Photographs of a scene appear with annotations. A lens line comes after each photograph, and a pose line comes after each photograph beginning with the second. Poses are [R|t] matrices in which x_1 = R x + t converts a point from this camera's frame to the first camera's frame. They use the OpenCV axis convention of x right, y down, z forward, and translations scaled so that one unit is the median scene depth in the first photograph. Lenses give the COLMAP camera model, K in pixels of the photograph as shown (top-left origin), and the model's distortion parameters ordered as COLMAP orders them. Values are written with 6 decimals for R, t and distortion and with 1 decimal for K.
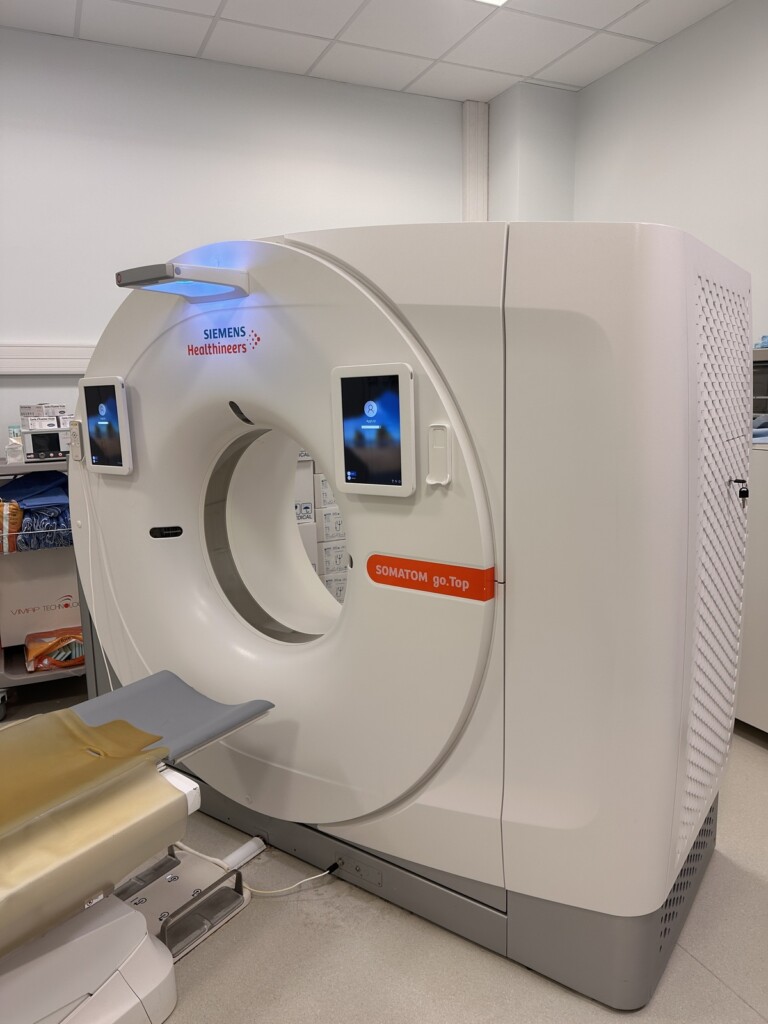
lens RADIAL K [[719.1, 0, 383.3], [0, 719.1, 525.3], [0, 0, 1]] dist [0.068236, -0.075098]
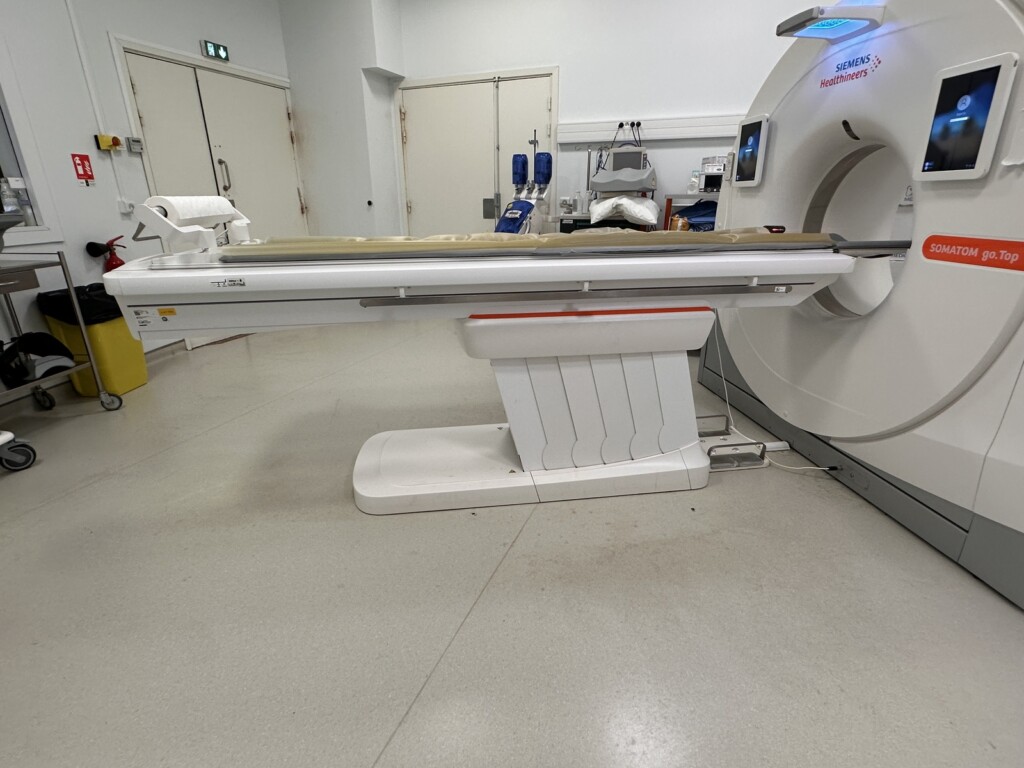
lens RADIAL K [[523.3, 0, 511.7], [0, 523.3, 391.8], [0, 0, 1]] dist [-0.011622, 0.005462]
pose [[0.695675, 0.261755, -0.668970, 0.142195], [-0.129685, 0.961712, 0.241437, 0.164952], [0.706554, -0.081206, 0.702985, -0.159656]]
